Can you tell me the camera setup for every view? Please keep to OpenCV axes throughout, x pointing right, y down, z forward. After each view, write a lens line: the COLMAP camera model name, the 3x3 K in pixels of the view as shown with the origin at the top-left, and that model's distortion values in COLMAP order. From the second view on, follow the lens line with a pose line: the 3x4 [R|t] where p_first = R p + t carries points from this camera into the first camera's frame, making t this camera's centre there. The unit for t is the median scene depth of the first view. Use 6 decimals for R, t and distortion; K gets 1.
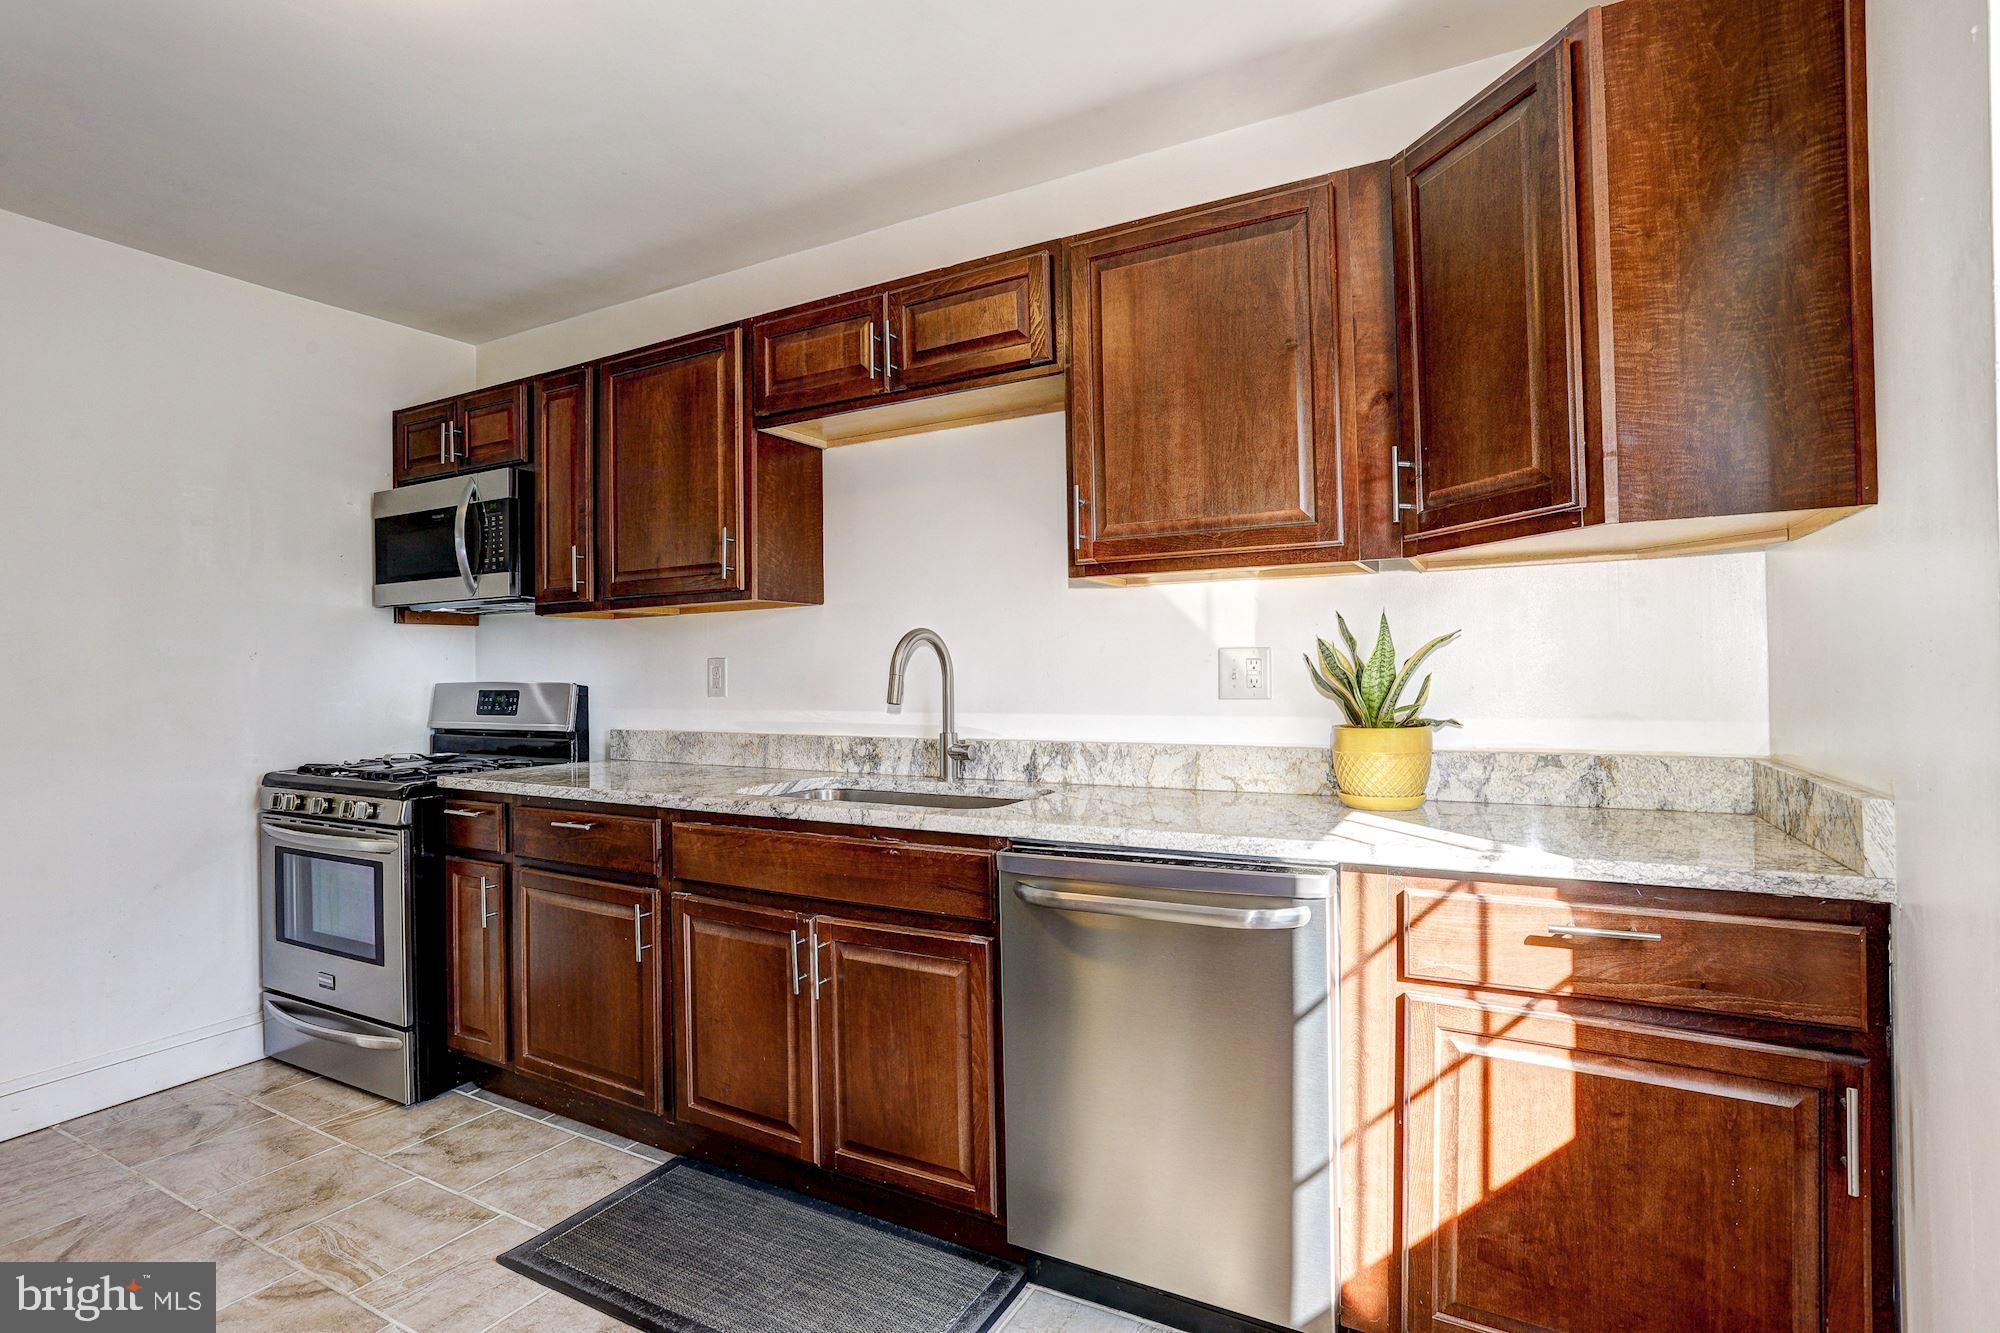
lens RADIAL K [[980.9, 0, 1002.4], [0, 980.9, 666.5], [0, 0, 1]] dist [-0.015637, 0.001936]
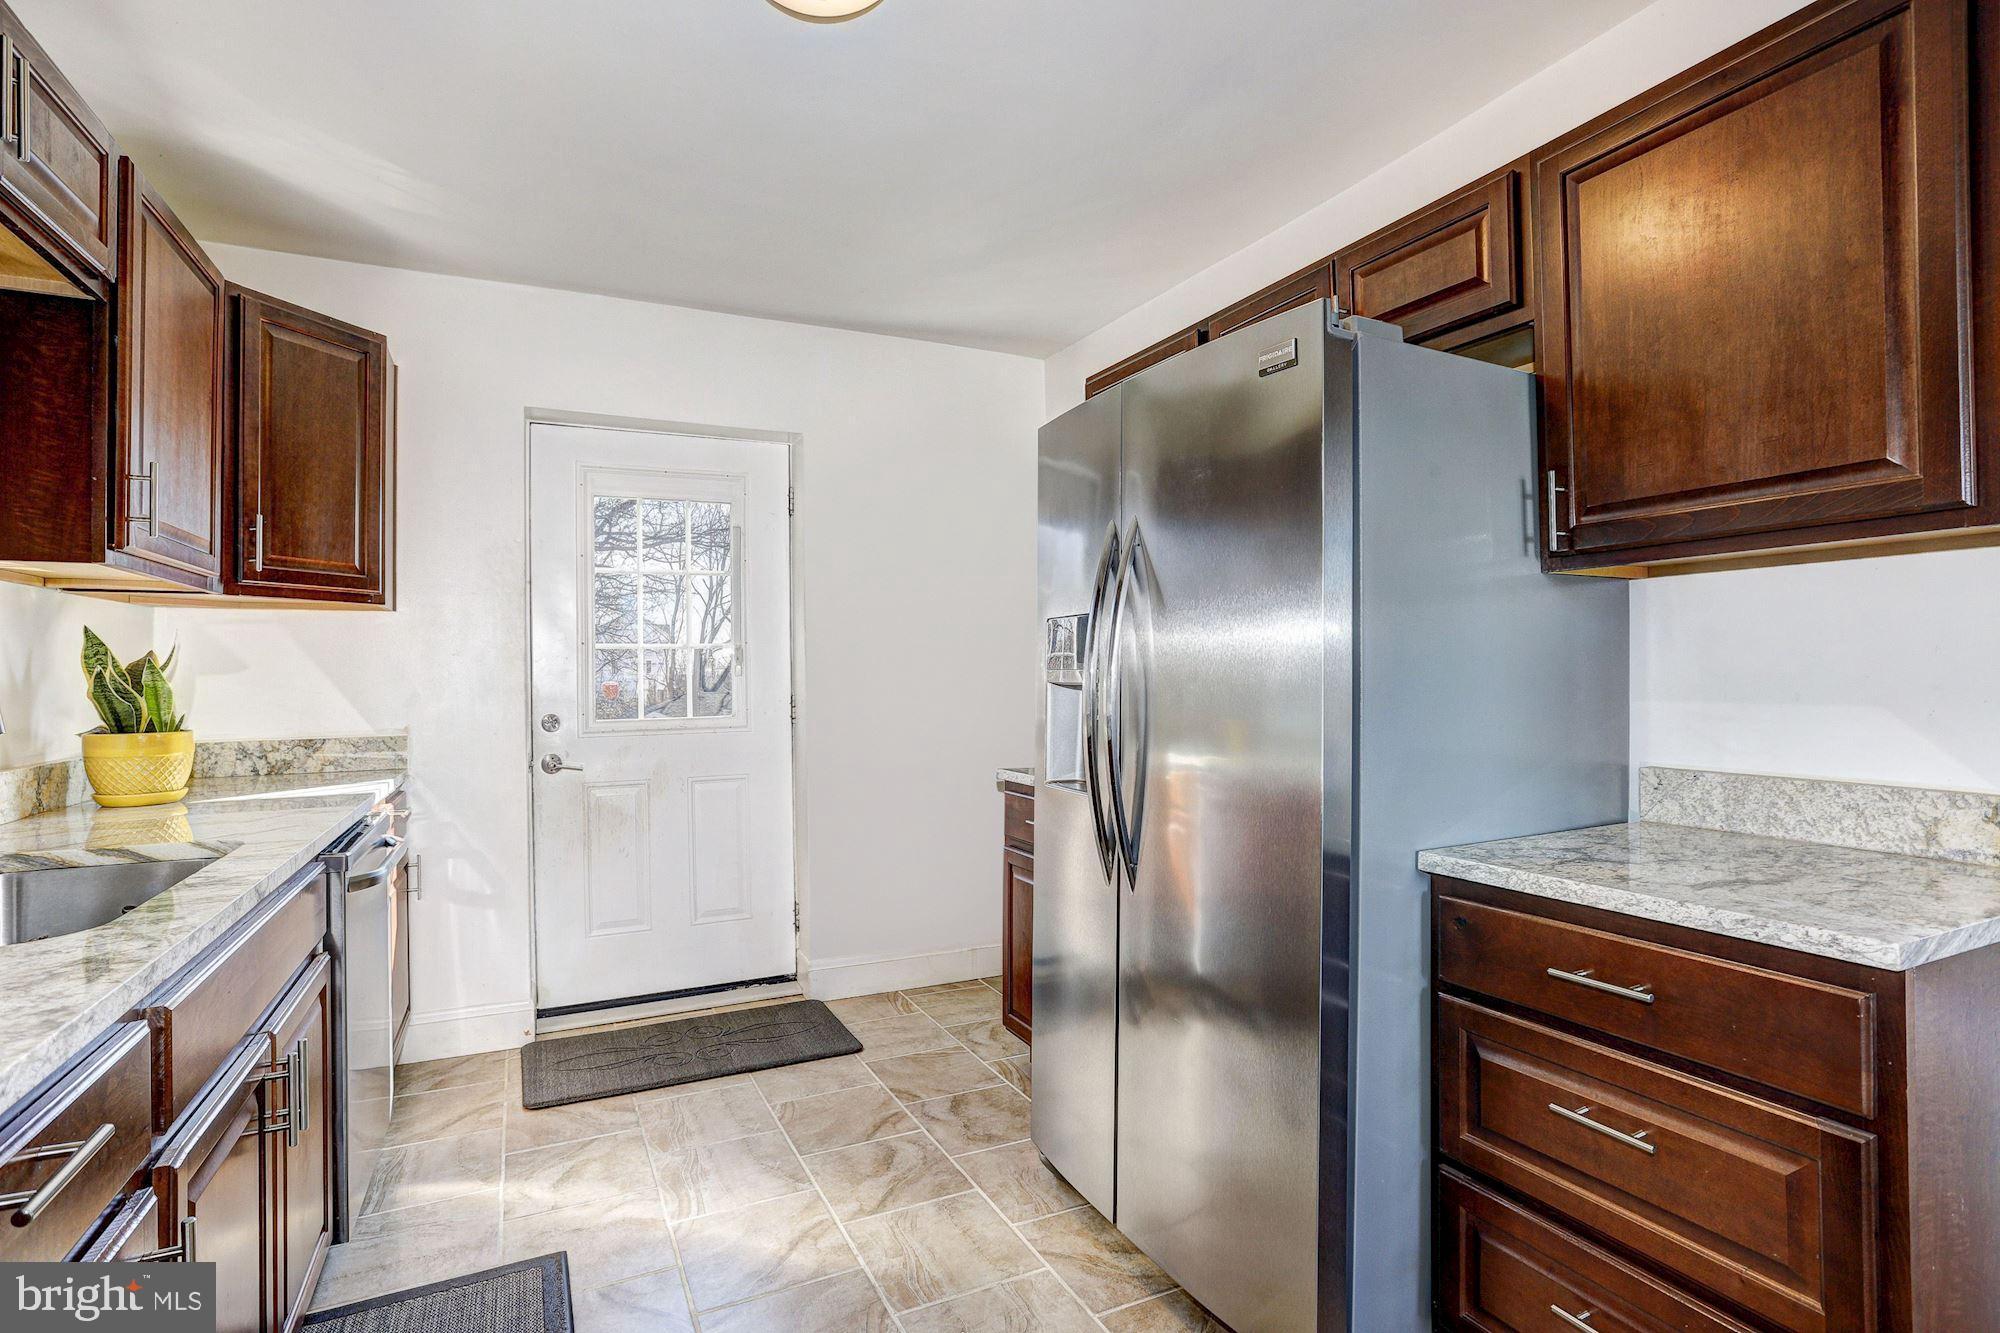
lens RADIAL K [[980.9, 0, 994.4], [0, 980.9, 661.2], [0, 0, 1]] dist [-0.015637, 0.001936]
pose [[-0.805775, 0.023757, 0.591746, -0.820171], [0.011967, 0.999644, -0.023839, 0.013624], [-0.592101, -0.012127, -0.805772, 1.010586]]
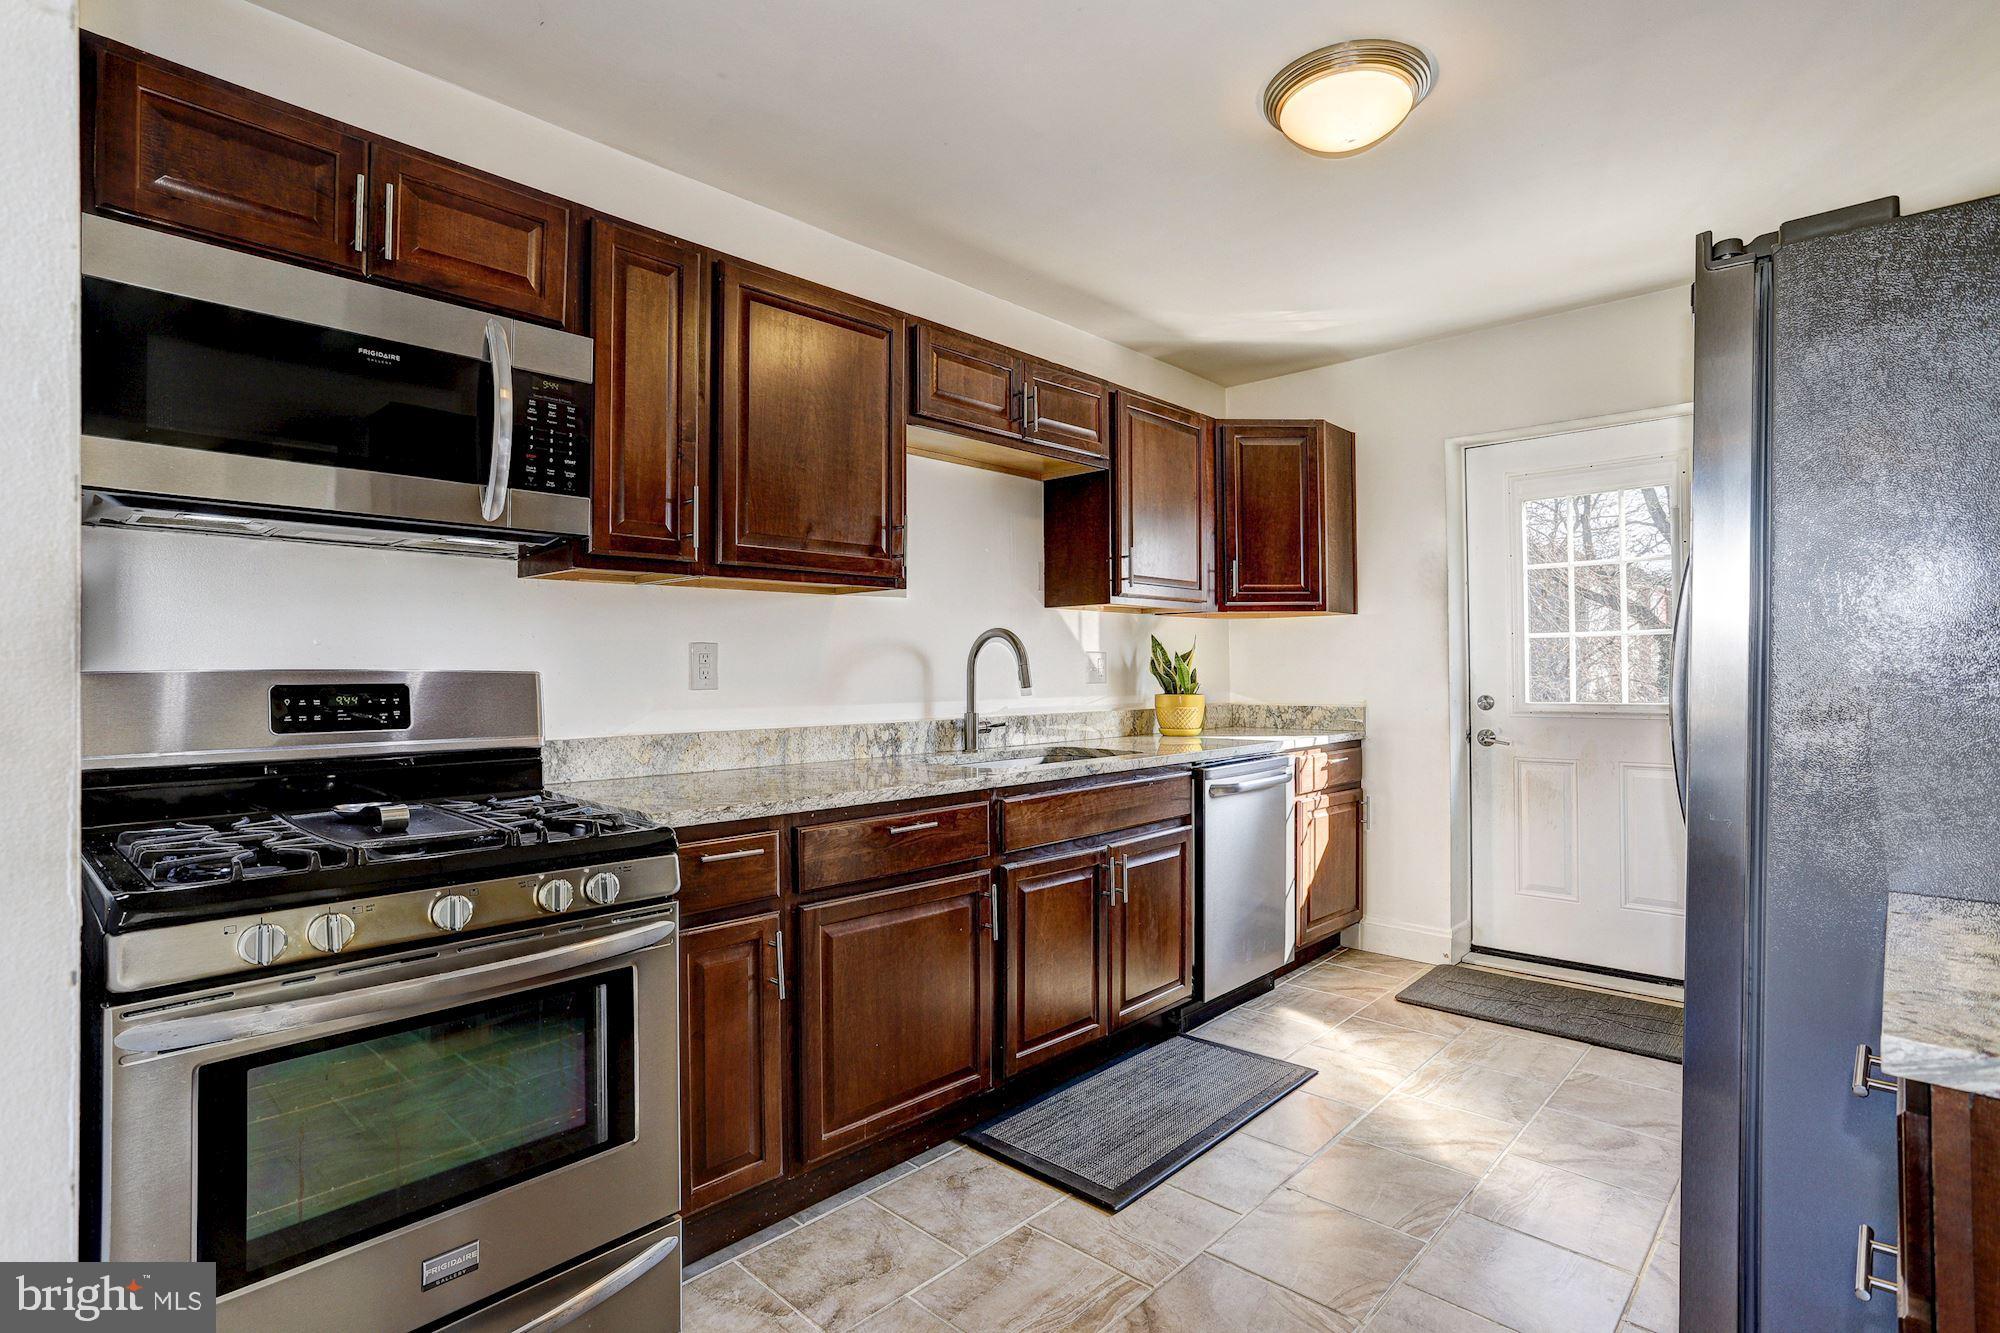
lens RADIAL K [[967.3, 0, 1002.2], [0, 967.3, 663.3], [0, 0, 1]] dist [-0.004739, 0.000268]
pose [[0.247147, 0.015416, 0.968855, -1.213077], [-0.006464, 0.999877, -0.014261, 0.022724], [-0.968957, -0.002738, 0.247216, 0.661583]]
